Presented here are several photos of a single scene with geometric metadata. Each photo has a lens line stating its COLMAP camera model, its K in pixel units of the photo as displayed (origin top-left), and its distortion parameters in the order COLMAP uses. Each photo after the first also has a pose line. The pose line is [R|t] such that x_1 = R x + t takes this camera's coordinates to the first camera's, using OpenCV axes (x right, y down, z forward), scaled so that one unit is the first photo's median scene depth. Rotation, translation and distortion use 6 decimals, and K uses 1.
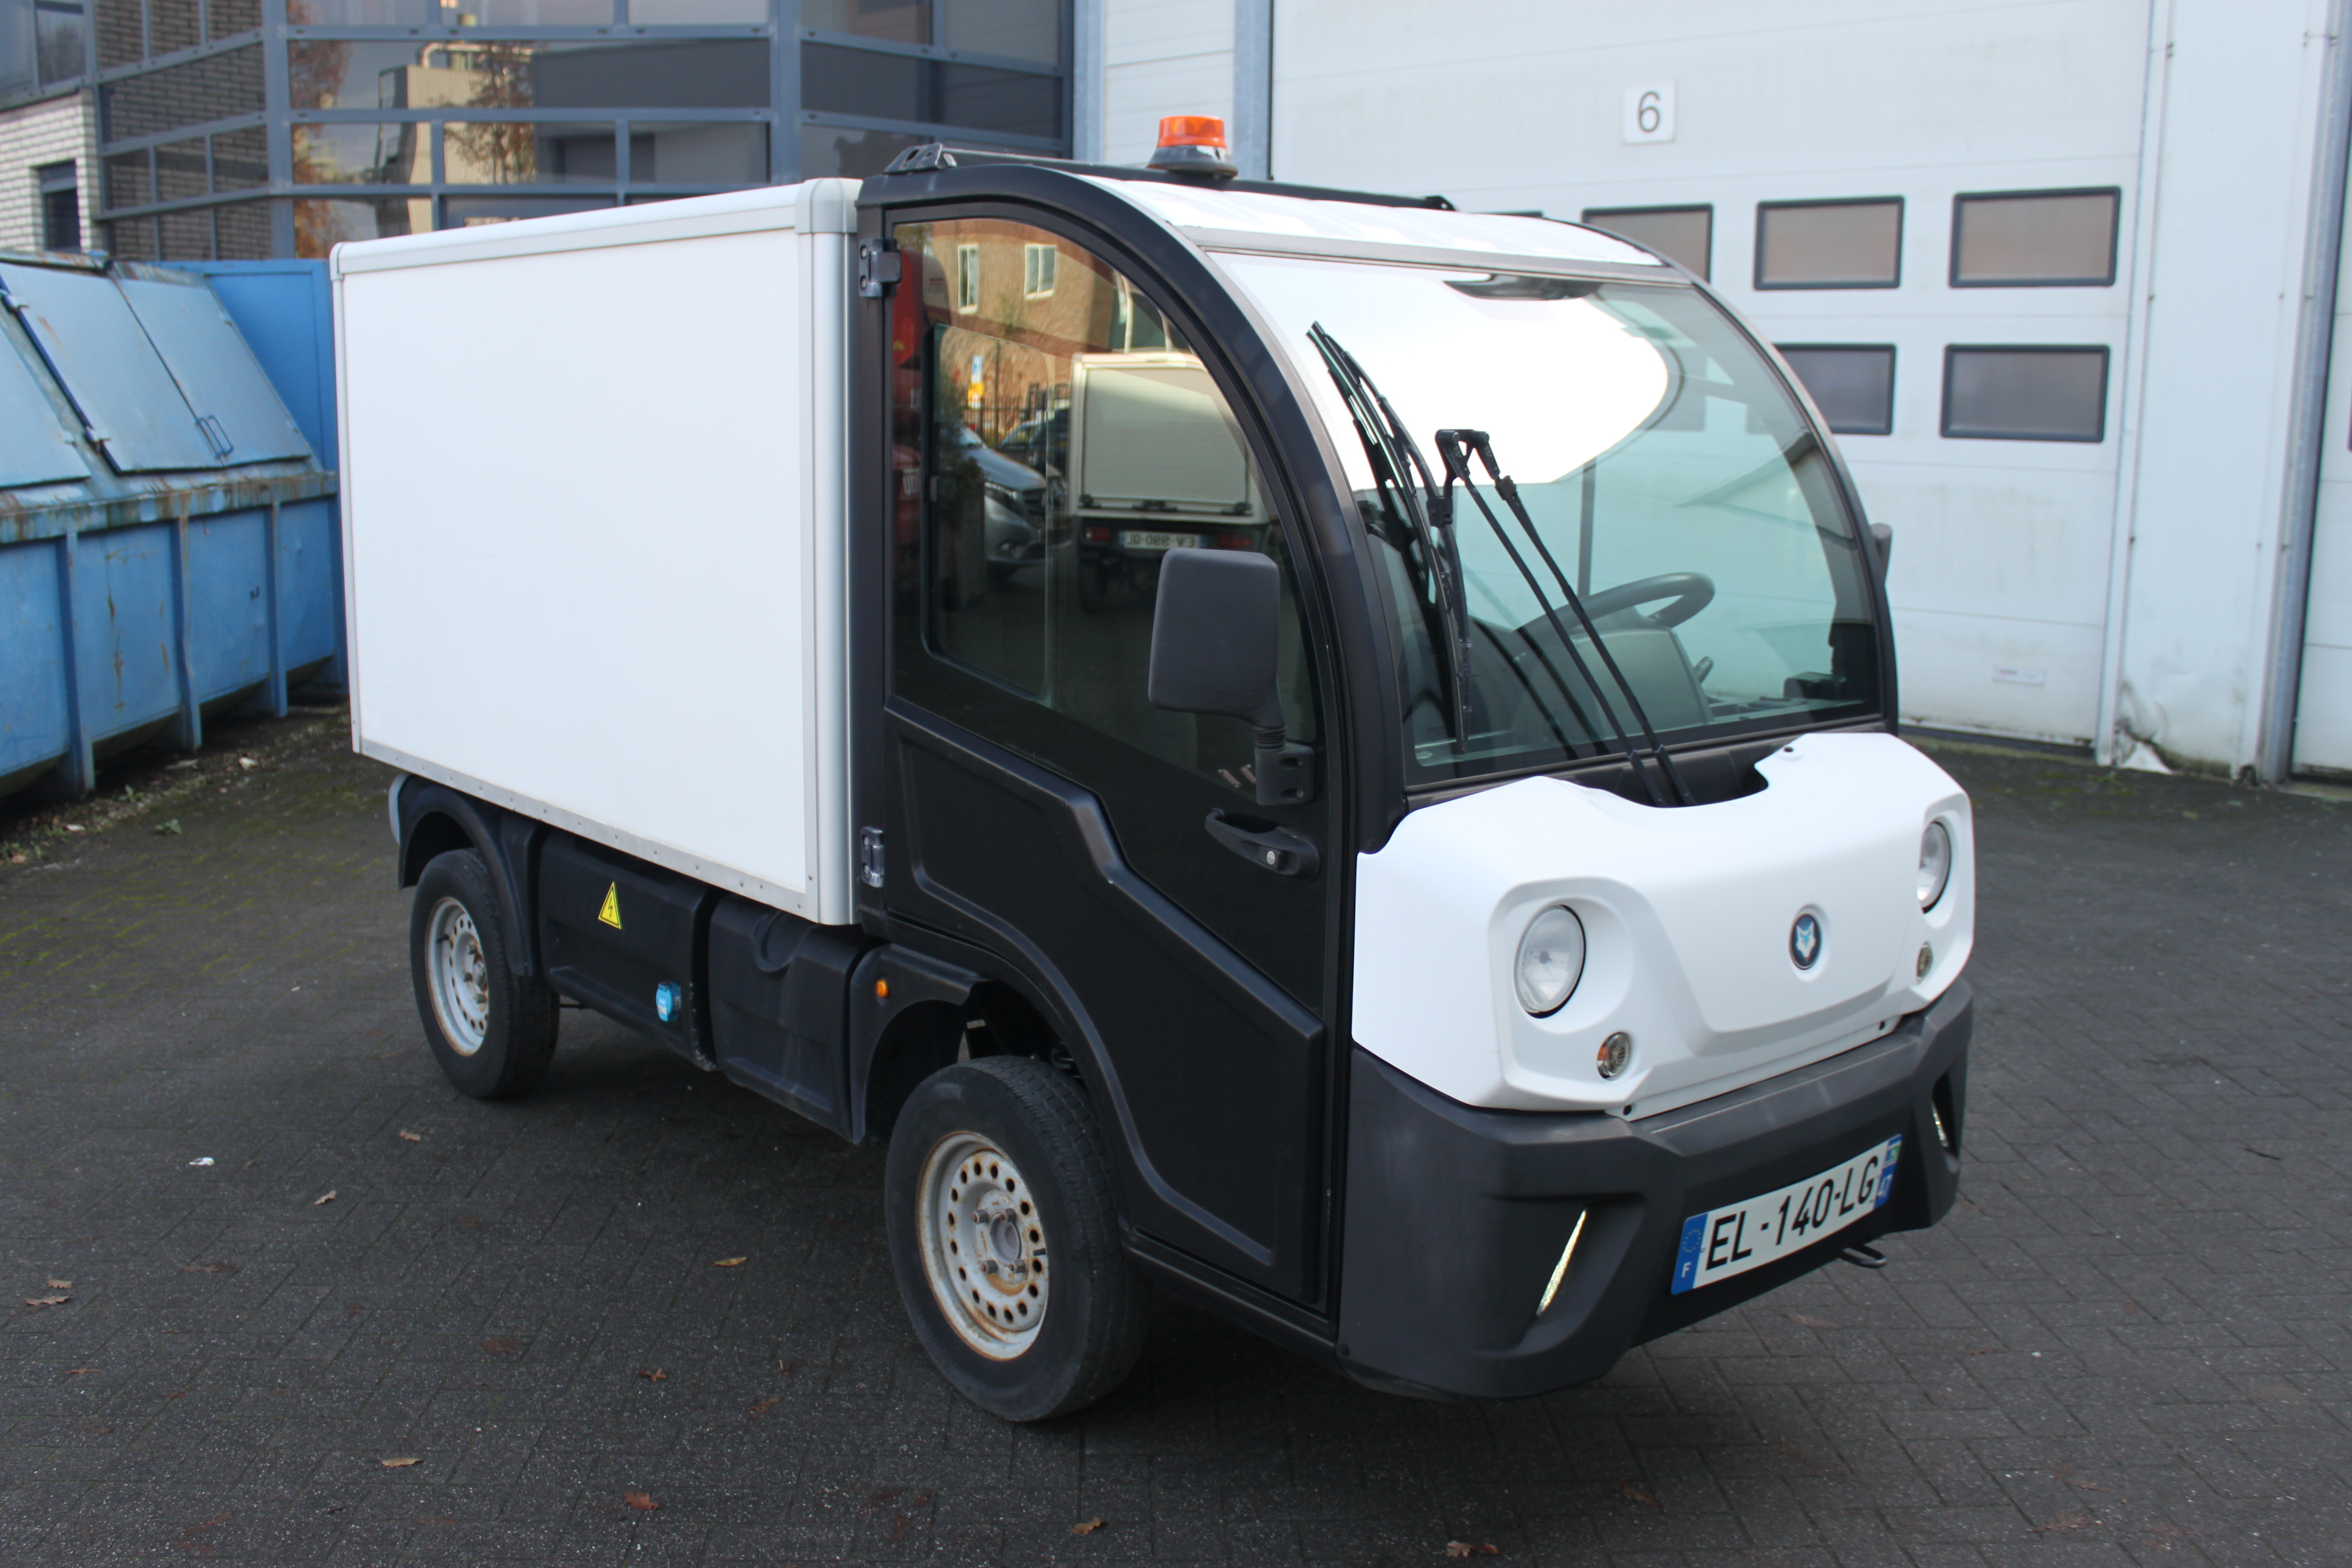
lens RADIAL K [[2164.9, 0, 1176.0], [0, 2164.9, 784.0], [0, 0, 1]] dist [-0.017517, -0.005841]
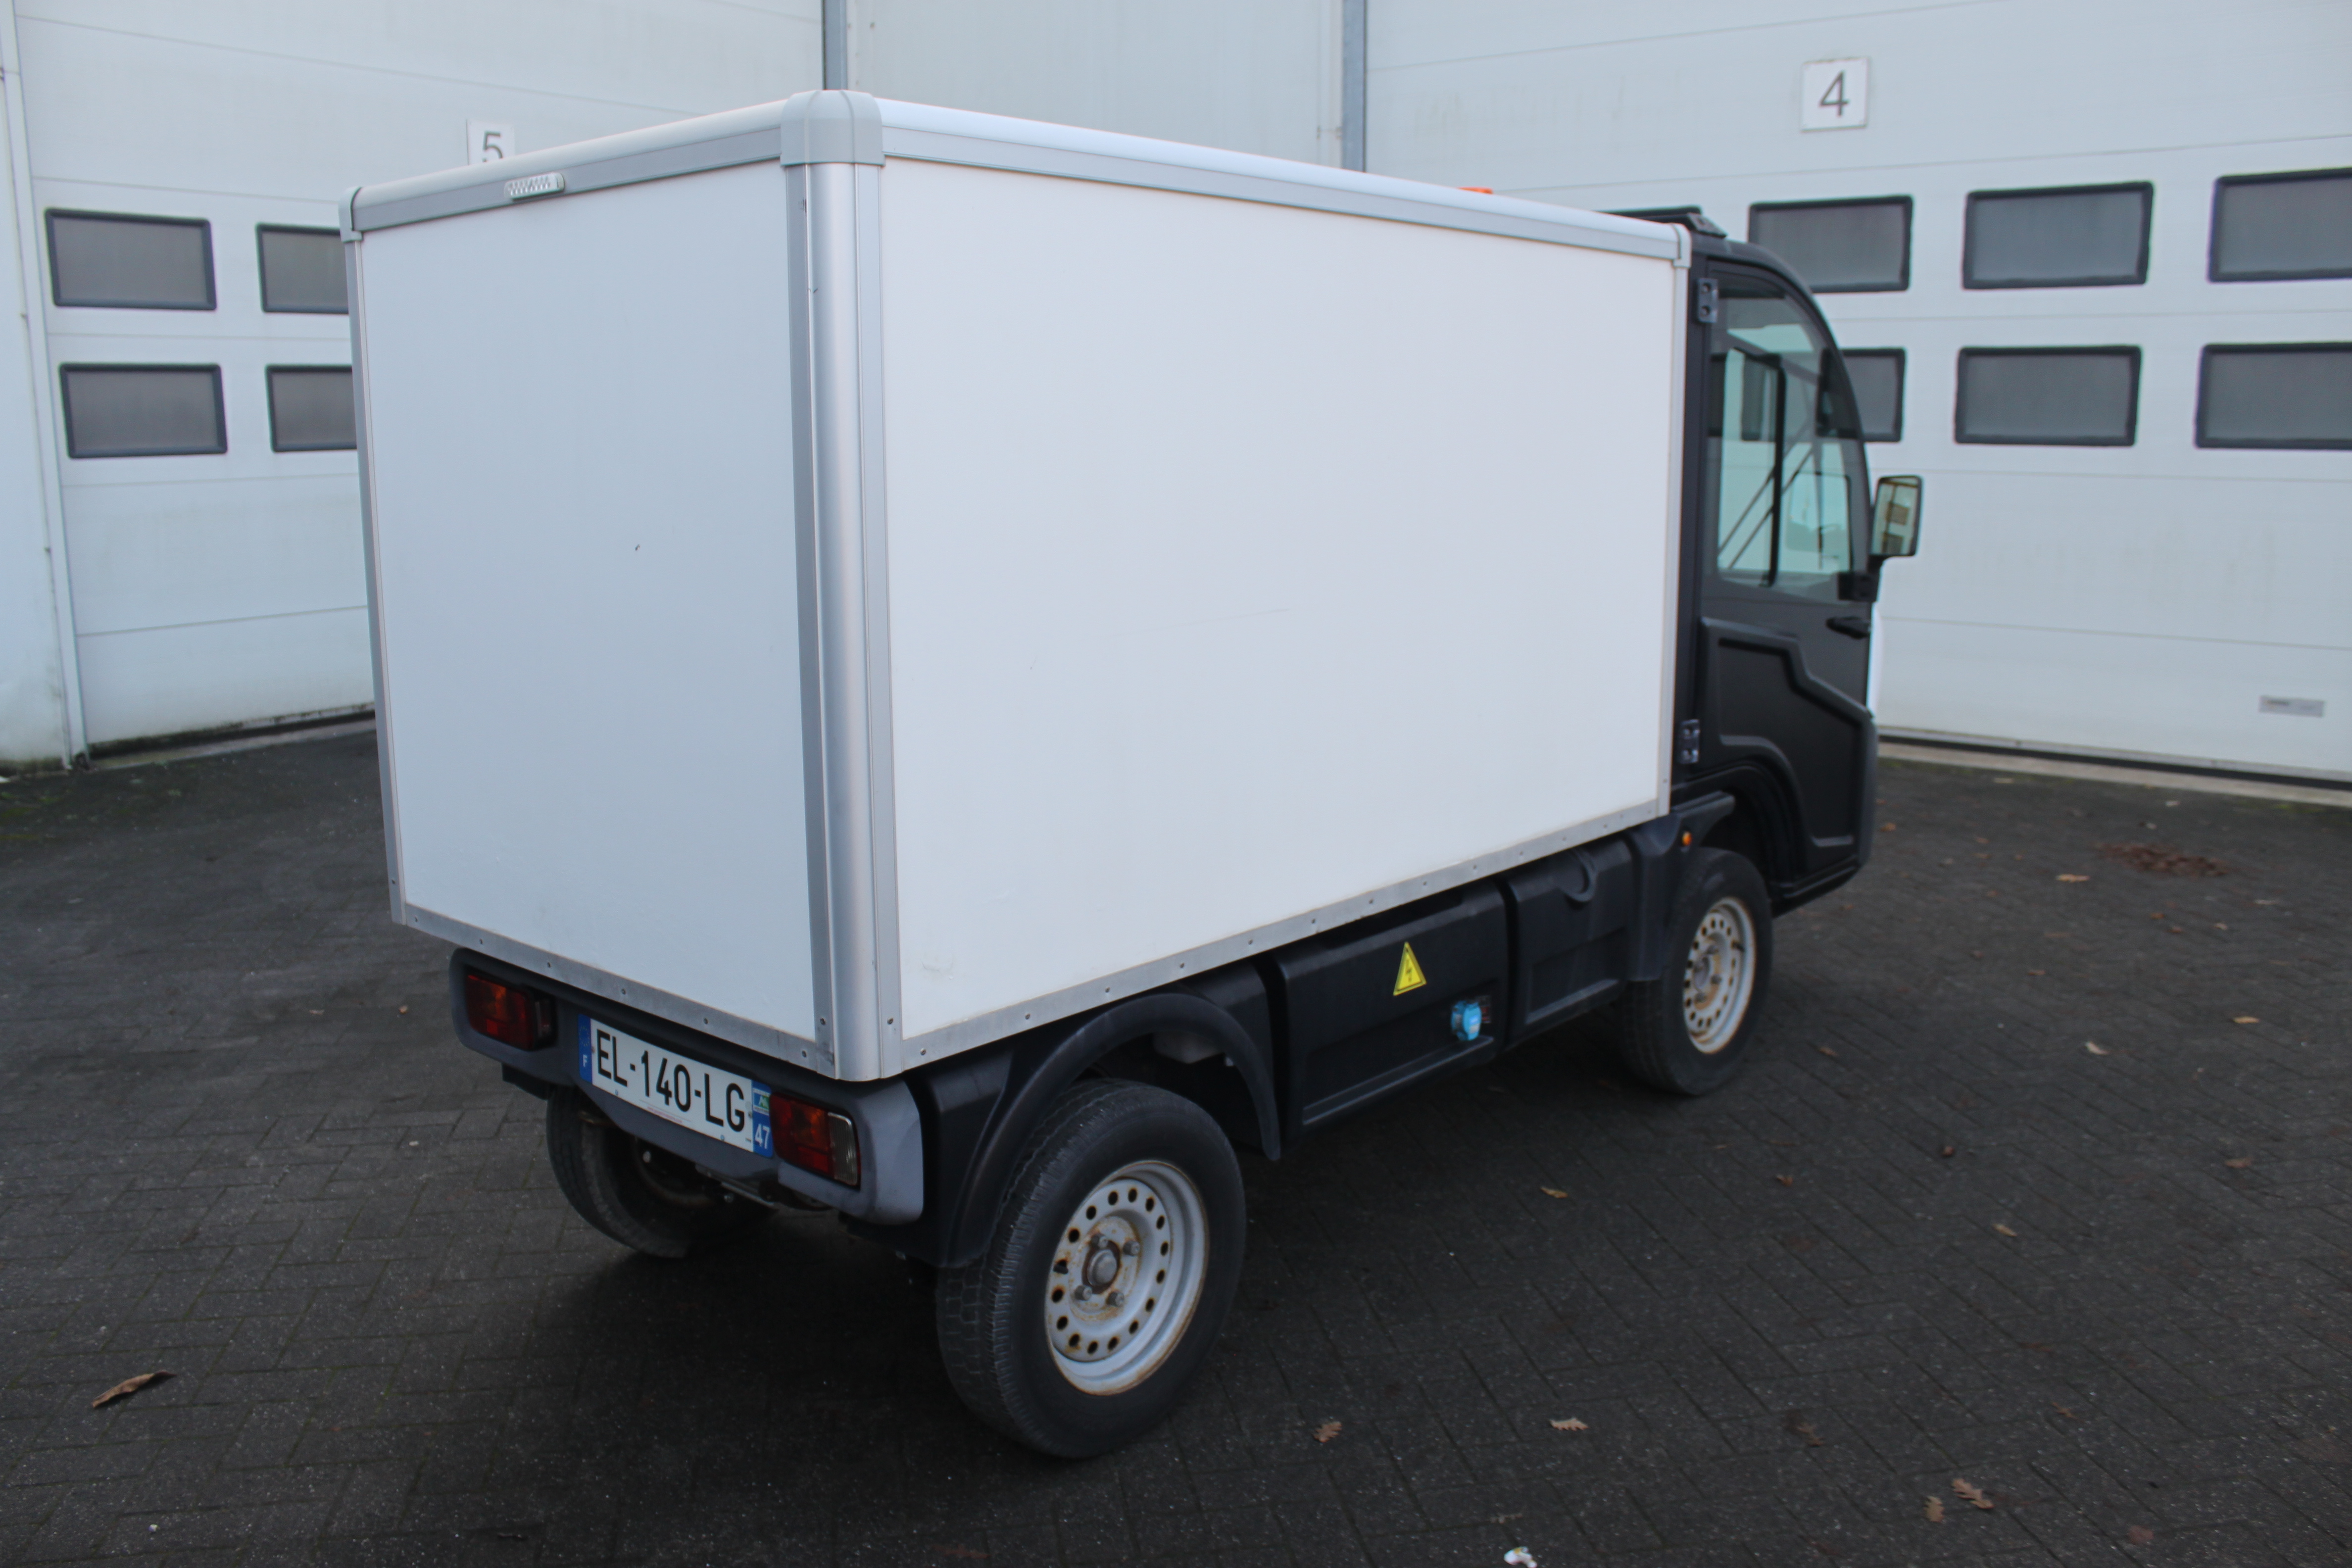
lens RADIAL K [[1872.9, 0, 1157.8], [0, 1872.9, 752.6], [0, 0, 1]] dist [-0.045720, 0.009759]
pose [[-0.144072, -0.181203, 0.972835, -1.058832], [0.181723, 0.961528, 0.206010, -0.223401], [-0.972738, 0.206467, -0.105601, 1.255126]]
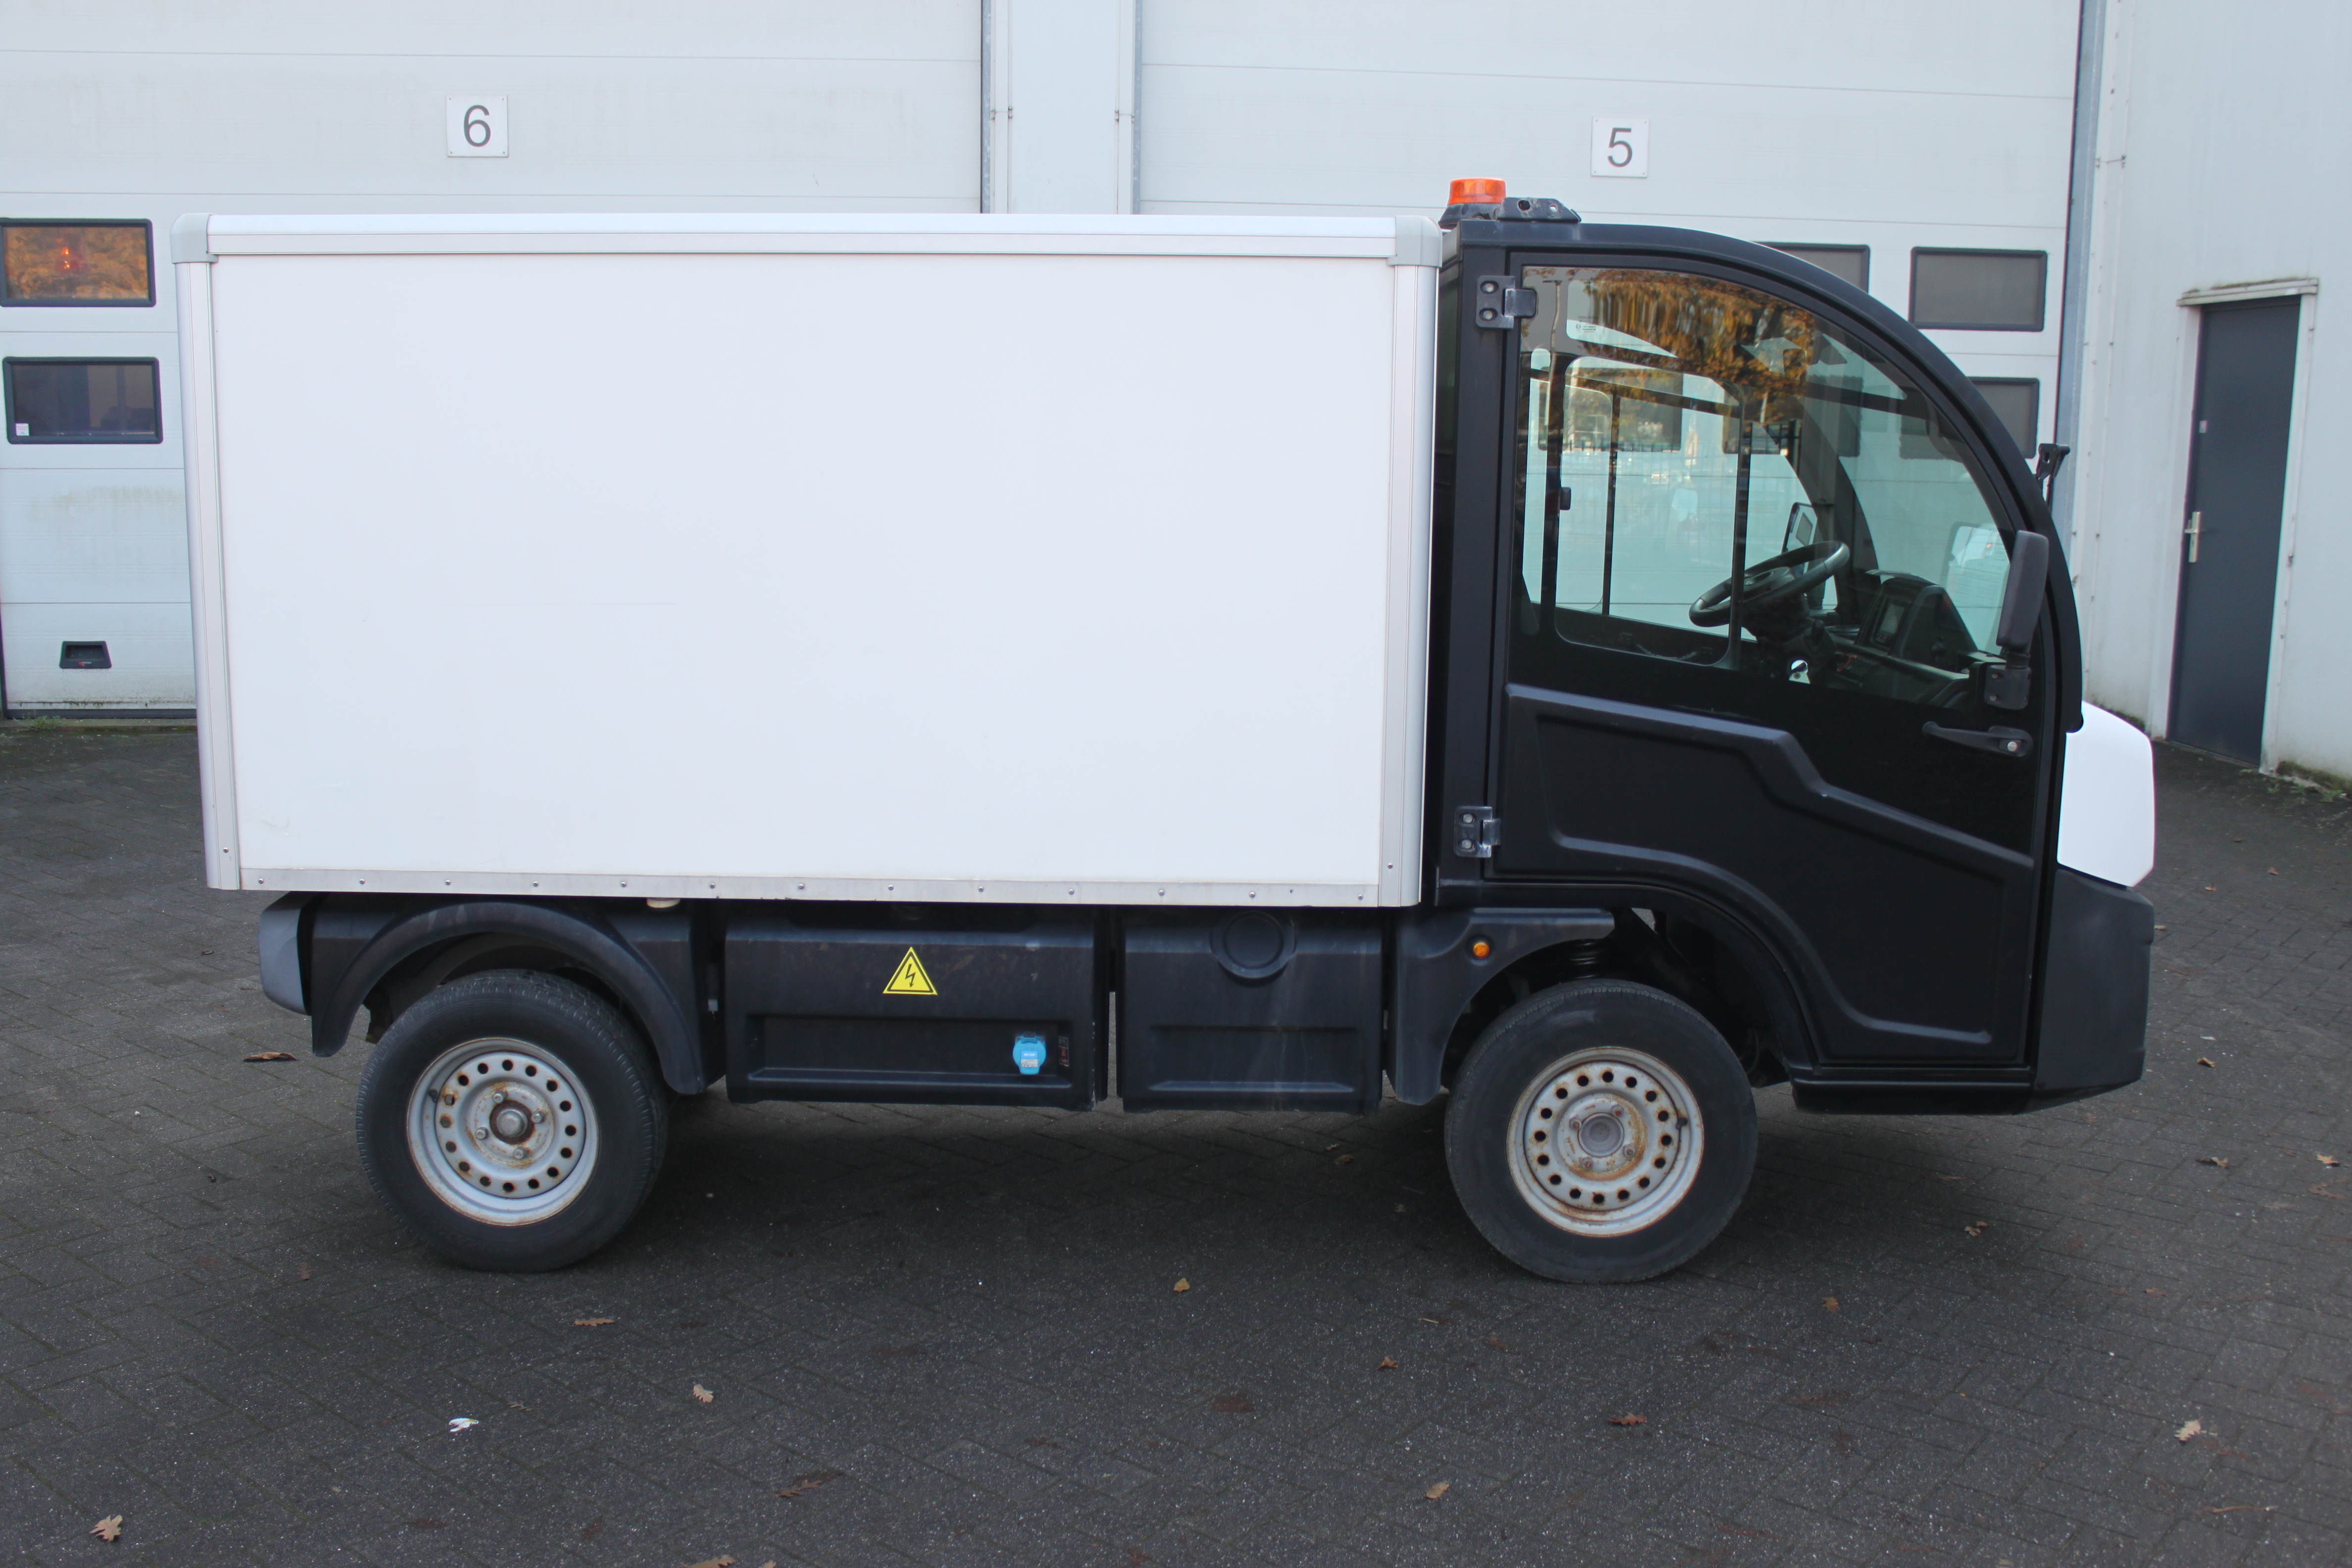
lens RADIAL K [[2134.3, 0, 1184.2], [0, 2134.3, 734.7], [0, 0, 1]] dist [-0.076885, 0.007358]
pose [[0.643476, -0.116076, 0.756614, -0.918255], [0.131618, 0.990492, 0.040021, -0.068004], [-0.754066, 0.073831, 0.652636, 0.349099]]
